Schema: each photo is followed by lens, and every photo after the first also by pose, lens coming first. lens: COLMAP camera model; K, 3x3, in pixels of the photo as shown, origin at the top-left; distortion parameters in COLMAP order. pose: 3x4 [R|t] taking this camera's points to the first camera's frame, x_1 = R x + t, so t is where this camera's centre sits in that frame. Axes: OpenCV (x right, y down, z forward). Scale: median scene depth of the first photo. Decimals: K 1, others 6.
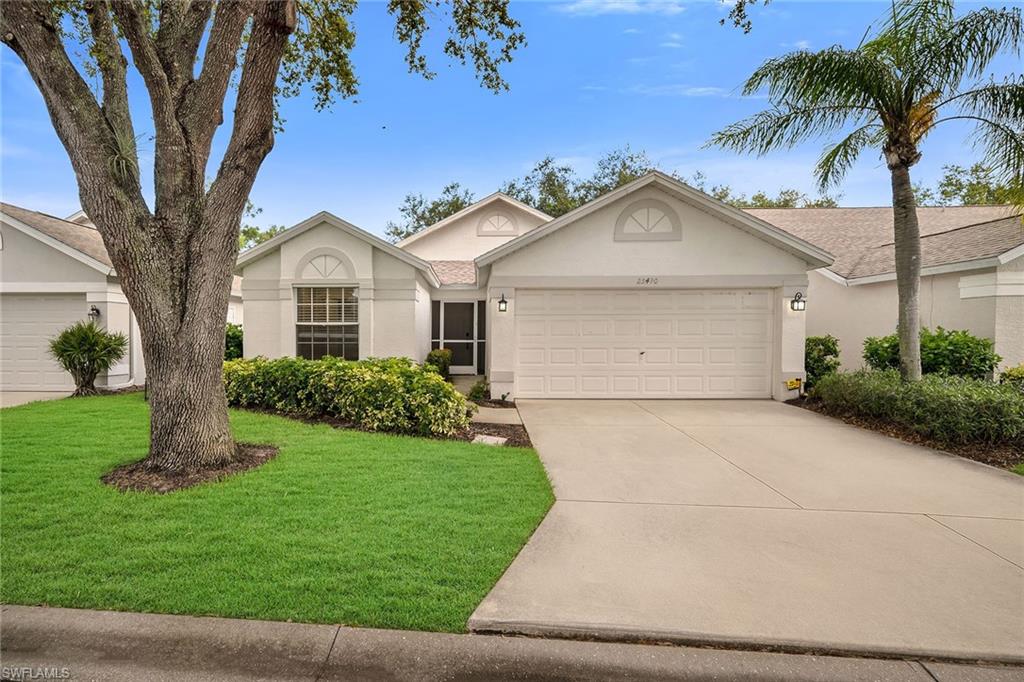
lens RADIAL K [[492.0, 0, 512.0], [0, 492.0, 341.0], [0, 0, 1]] dist [0.005052, 0.000400]
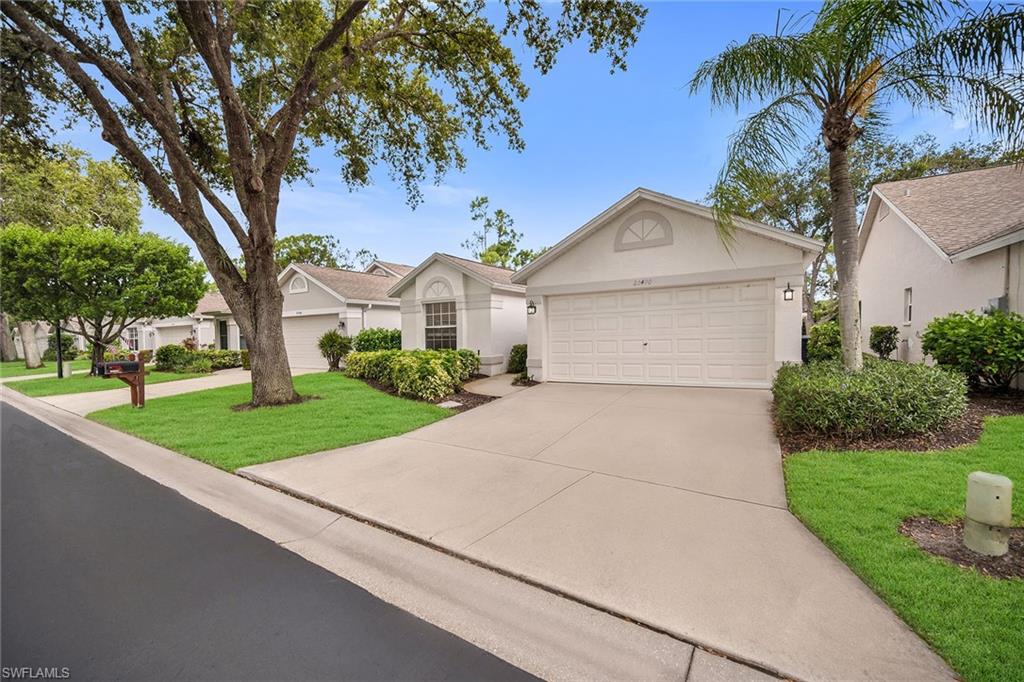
lens RADIAL K [[409.3, 0, 506.4], [0, 409.3, 338.1], [0, 0, 1]] dist [0.002738, 0.000641]
pose [[0.880856, -0.018439, -0.473026, 0.392203], [0.022341, 0.999747, 0.002631, 0.000354], [0.472857, -0.012885, 0.881045, -0.007480]]
